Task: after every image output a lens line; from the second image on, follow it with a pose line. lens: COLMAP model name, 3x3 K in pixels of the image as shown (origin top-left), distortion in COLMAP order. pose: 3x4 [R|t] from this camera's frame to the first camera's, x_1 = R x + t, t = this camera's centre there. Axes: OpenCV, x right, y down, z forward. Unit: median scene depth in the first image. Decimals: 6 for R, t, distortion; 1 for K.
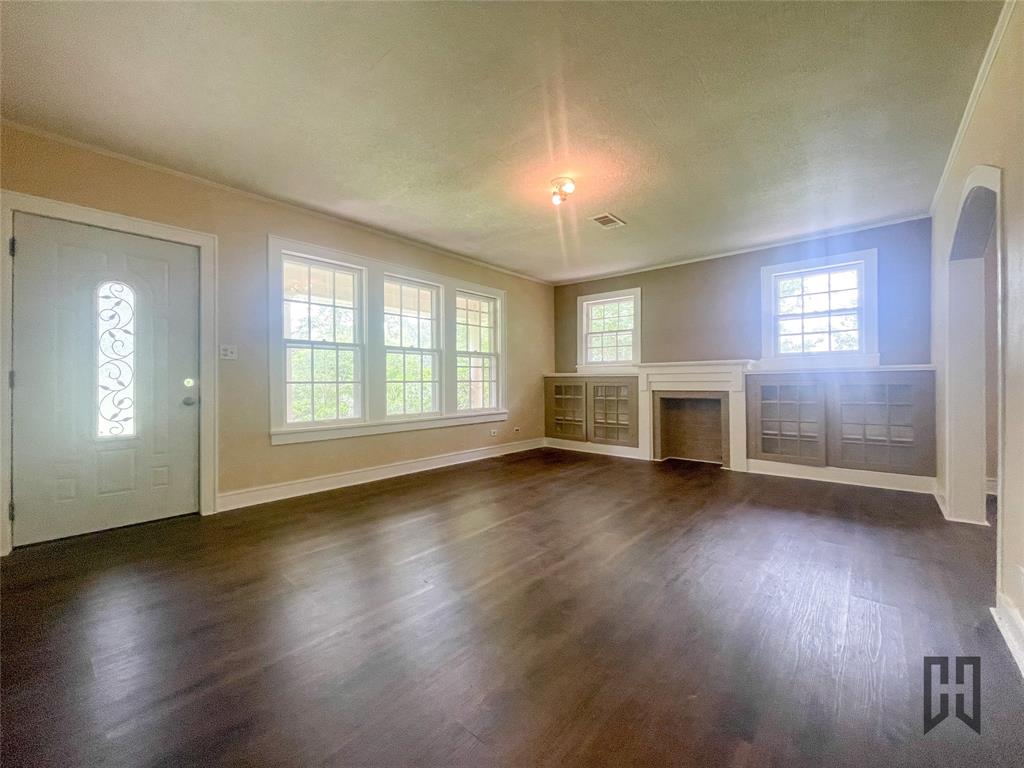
lens RADIAL K [[418.9, 0, 512.0], [0, 418.9, 384.0], [0, 0, 1]] dist [0.000910, 0.000073]
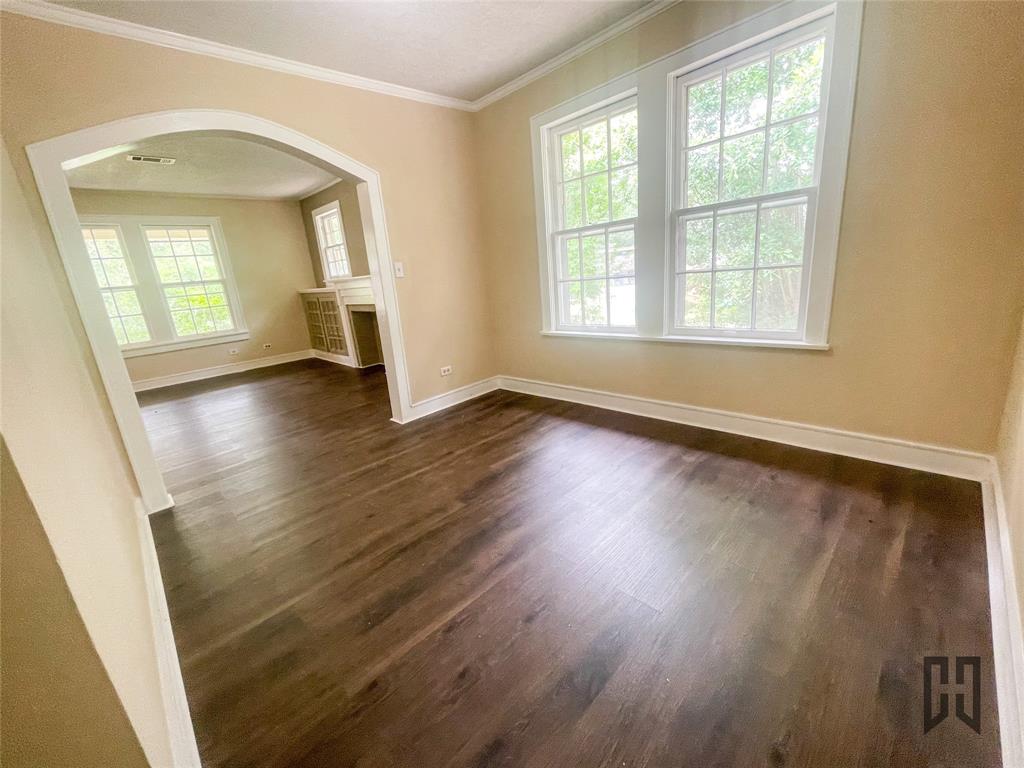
lens RADIAL K [[408.1, 0, 512.0], [0, 408.1, 384.0], [0, 0, 1]] dist [-0.020276, -0.000078]
pose [[0.993942, -0.052486, -0.096561, 1.052962], [0.075860, 0.963373, 0.257210, -0.030353], [0.079524, -0.262977, 0.961519, -0.022886]]
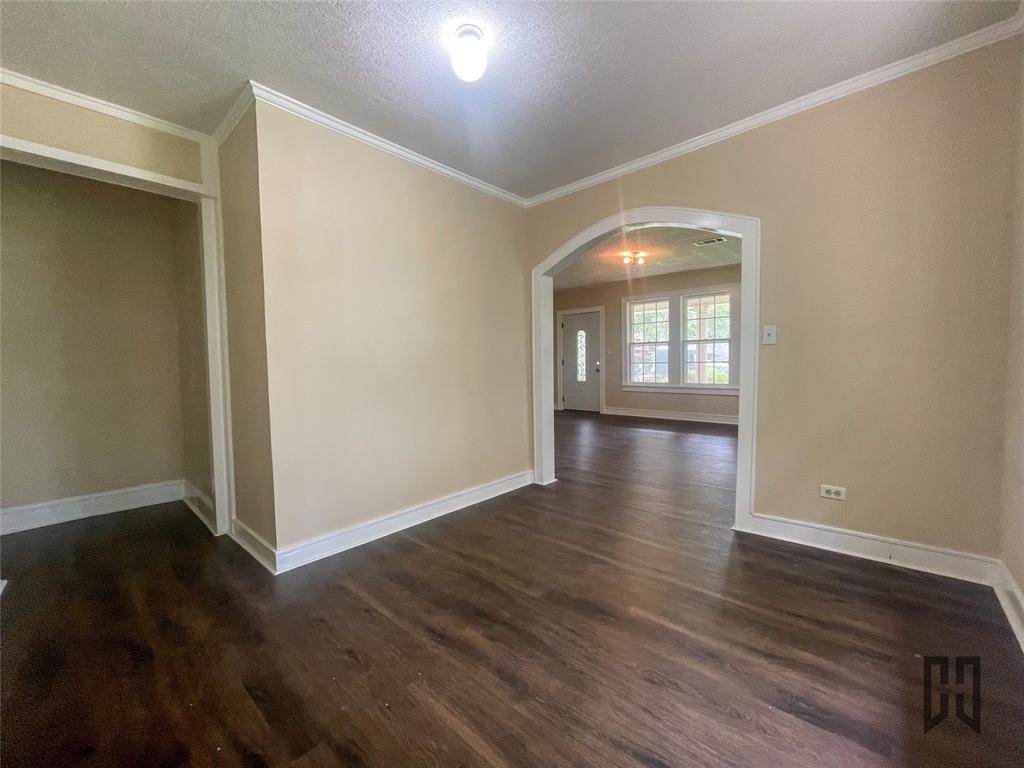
lens RADIAL K [[411.7, 0, 512.0], [0, 411.7, 384.0], [0, 0, 1]] dist [0.000333, 0.000028]
pose [[-0.025232, 0.060764, -0.997833, 1.358529], [0.012185, 0.998096, 0.060472, -0.026447], [0.999607, -0.010633, -0.025924, 0.373632]]
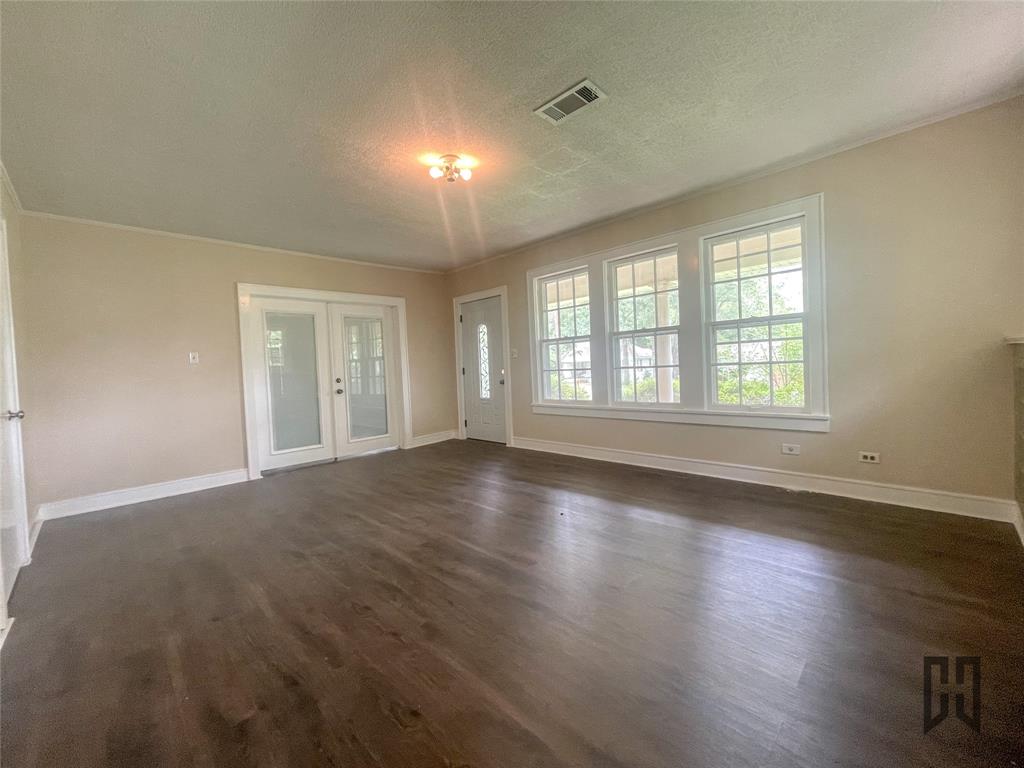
lens RADIAL K [[415.2, 0, 512.0], [0, 415.2, 384.0], [0, 0, 1]] dist [-0.021461, -0.000131]
pose [[-0.079457, 0.037869, -0.996119, 0.731379], [0.028425, 0.998958, 0.035709, -0.009544], [0.996433, -0.025477, -0.080451, 0.854424]]
